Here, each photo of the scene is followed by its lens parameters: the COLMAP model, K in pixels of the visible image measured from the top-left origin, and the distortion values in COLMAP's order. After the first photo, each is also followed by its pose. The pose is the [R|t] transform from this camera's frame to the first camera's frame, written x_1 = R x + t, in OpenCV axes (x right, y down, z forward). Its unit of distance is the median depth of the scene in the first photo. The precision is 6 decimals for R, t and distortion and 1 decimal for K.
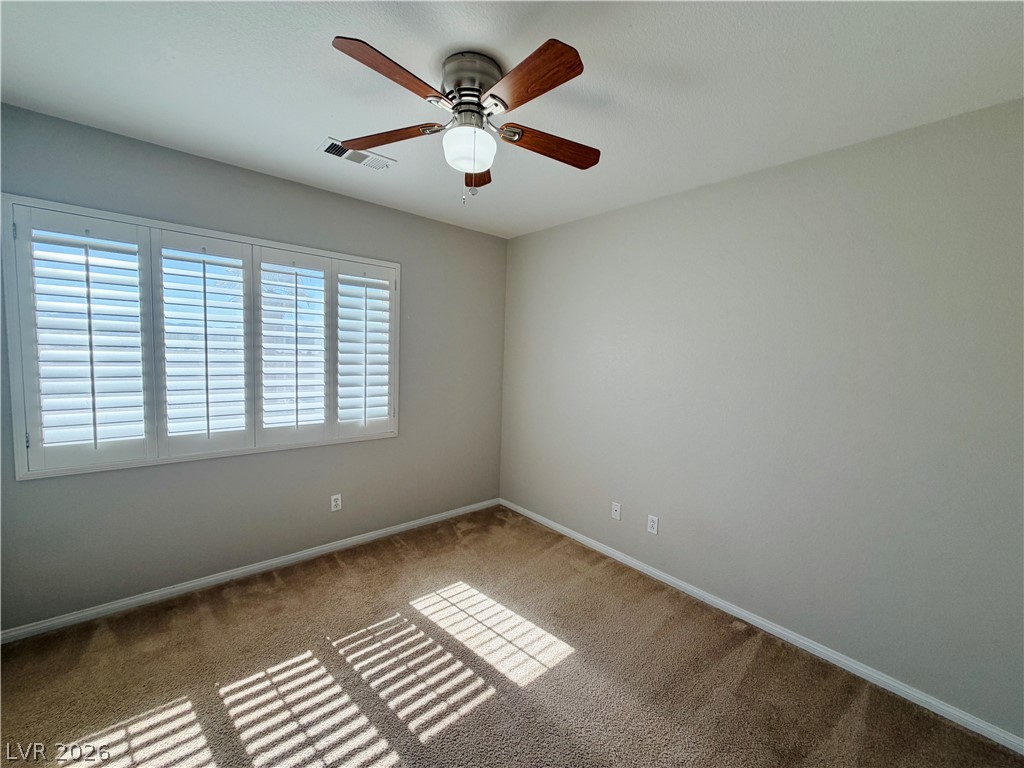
lens RADIAL K [[406.9, 0, 514.0], [0, 406.9, 389.8], [0, 0, 1]] dist [-0.001624, 0.000274]
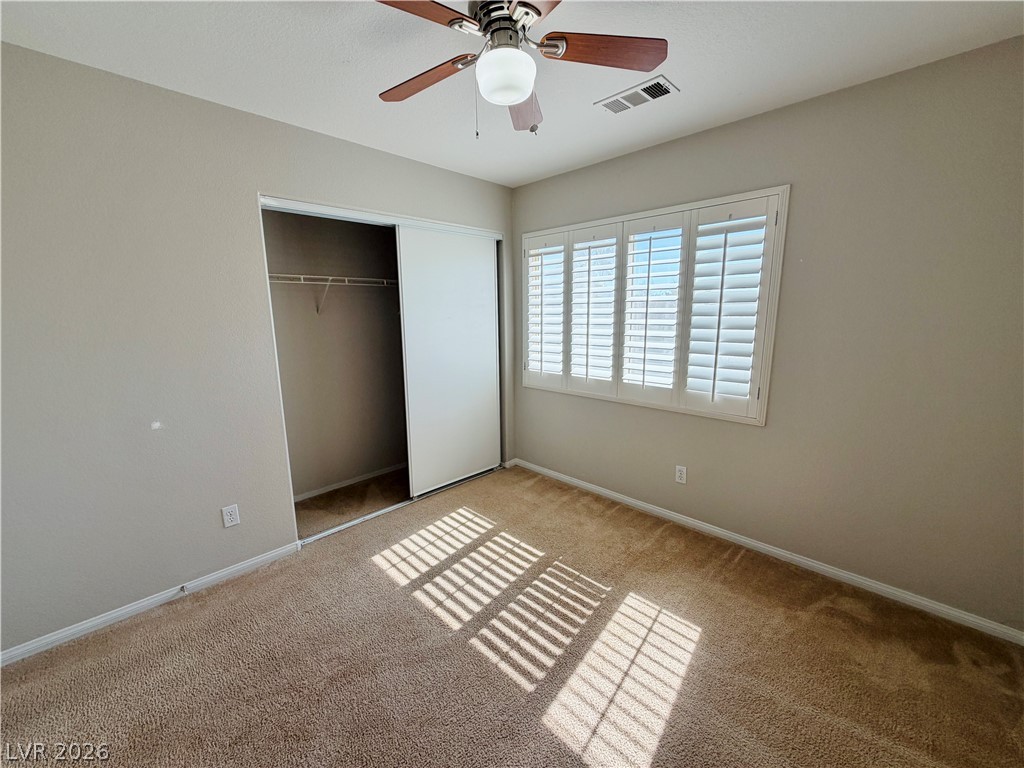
lens RADIAL K [[406.9, 0, 506.2], [0, 406.9, 388.9], [0, 0, 1]] dist [-0.001624, 0.000274]
pose [[0.062120, 0.154380, -0.986057, 0.587917], [-0.081138, 0.985476, 0.149178, -0.038589], [0.994765, 0.070739, 0.073743, 0.667196]]
